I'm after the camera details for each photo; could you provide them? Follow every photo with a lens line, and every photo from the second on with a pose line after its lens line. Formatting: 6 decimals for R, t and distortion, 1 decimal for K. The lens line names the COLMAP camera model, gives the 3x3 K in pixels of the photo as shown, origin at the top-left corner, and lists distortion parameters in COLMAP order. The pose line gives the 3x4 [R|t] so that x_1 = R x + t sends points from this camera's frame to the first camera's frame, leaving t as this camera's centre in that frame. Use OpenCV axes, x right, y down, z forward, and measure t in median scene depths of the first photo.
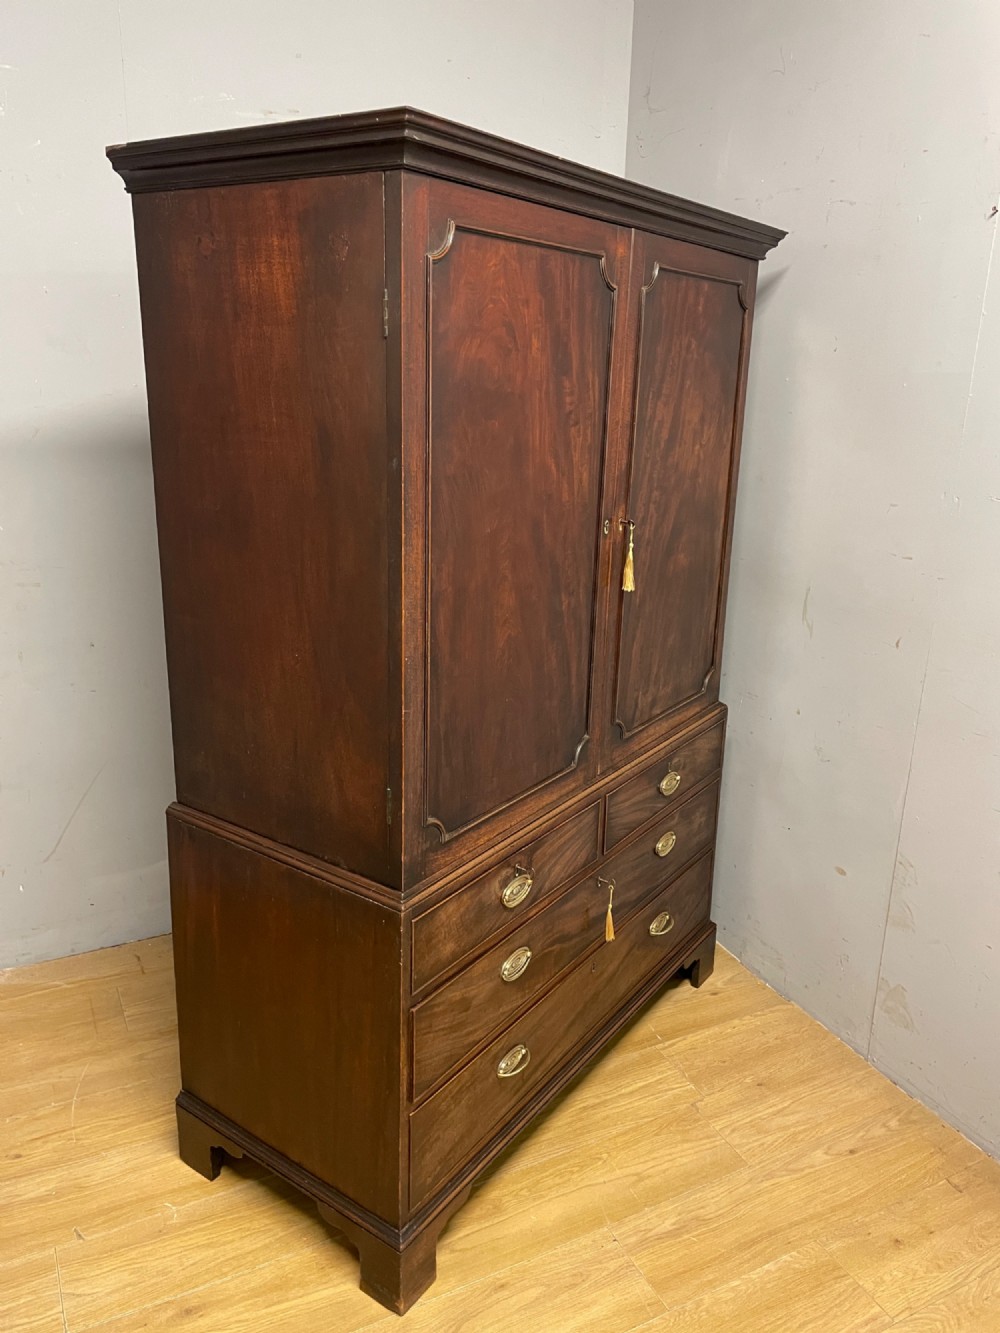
lens RADIAL K [[1004.2, 0, 501.9], [0, 1004.2, 675.9], [0, 0, 1]] dist [0.081052, -0.101059]
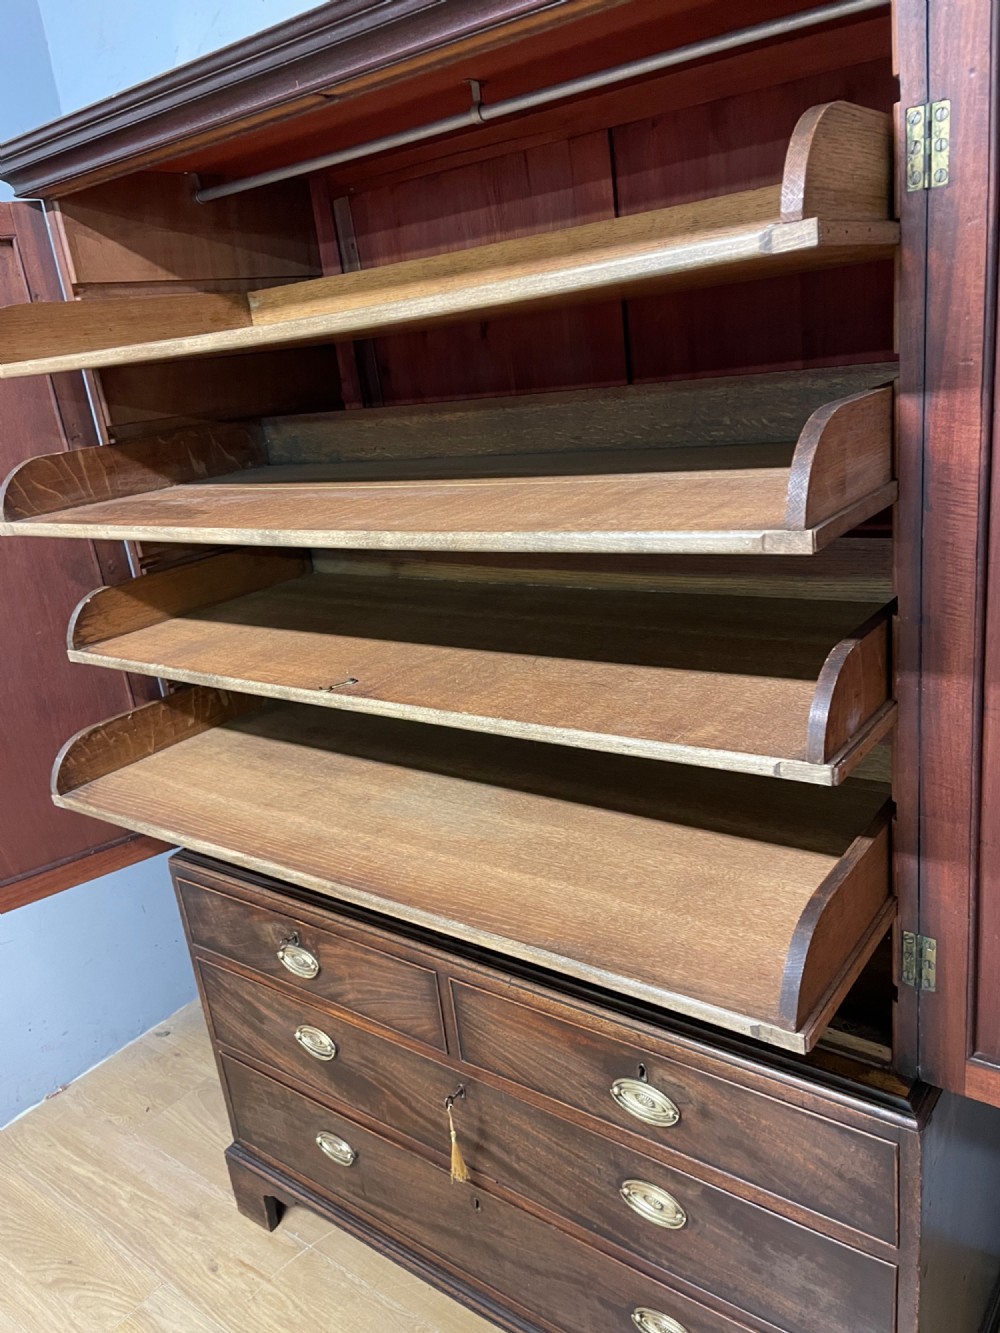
lens RADIAL K [[1004.2, 0, 501.9], [0, 1004.2, 675.9], [0, 0, 1]] dist [0.081052, -0.101059]
pose [[-0.039000, 0.290796, -0.955990, 0.752024], [-0.183071, 0.938445, 0.292927, -0.295210], [0.982326, 0.186438, 0.016637, 1.090588]]
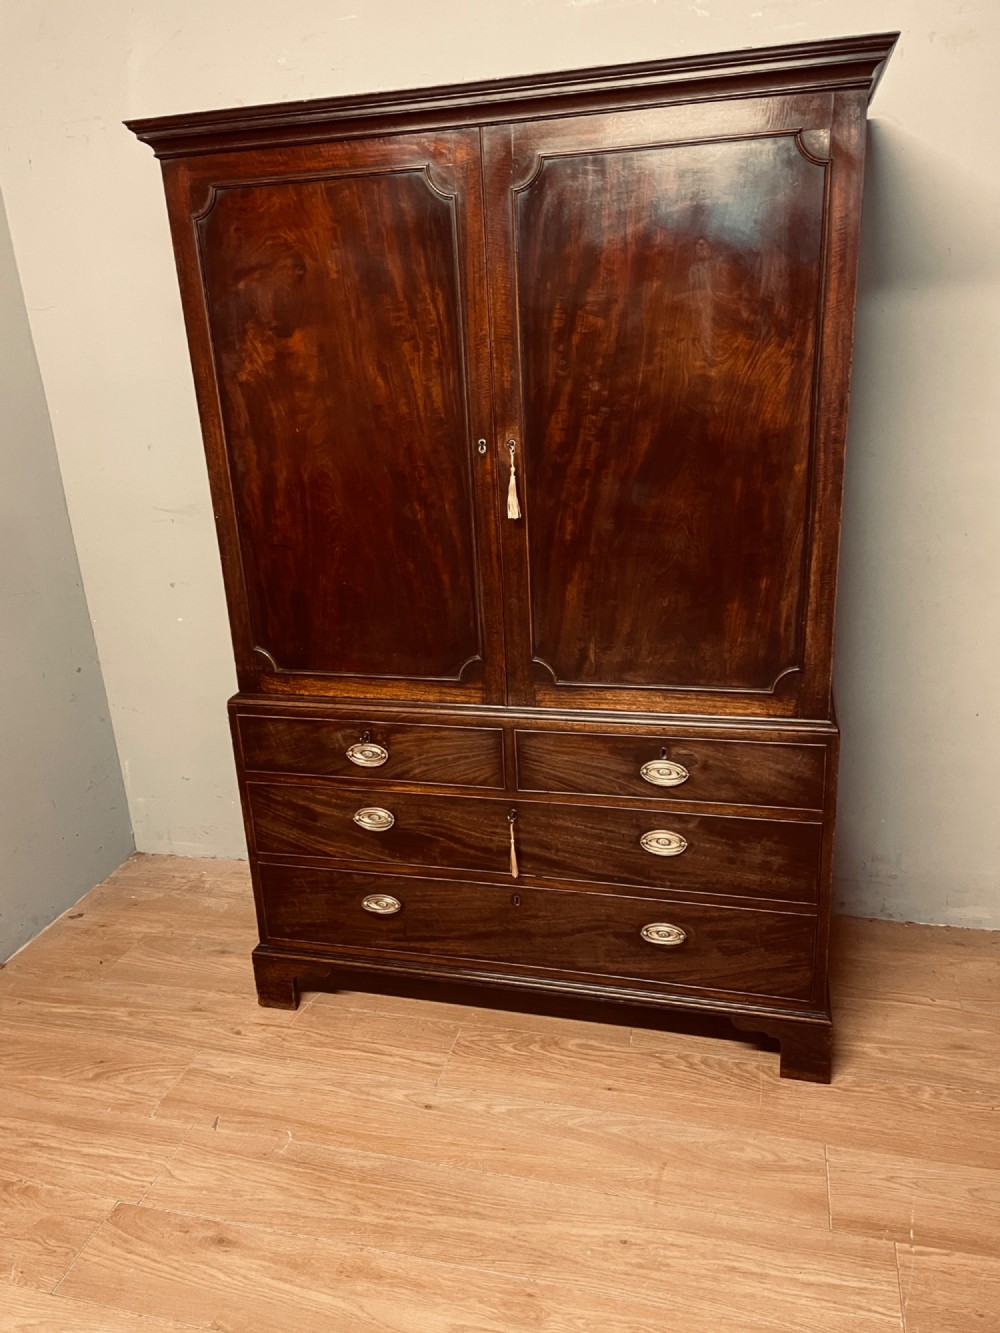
lens RADIAL K [[1014.4, 0, 494.4], [0, 1014.4, 674.2], [0, 0, 1]] dist [0.108821, -0.144984]
pose [[0.343011, 0.268854, -0.900034, 1.071595], [-0.217933, 0.954797, 0.202156, -0.140144], [0.913701, 0.126806, 0.386098, 0.658901]]
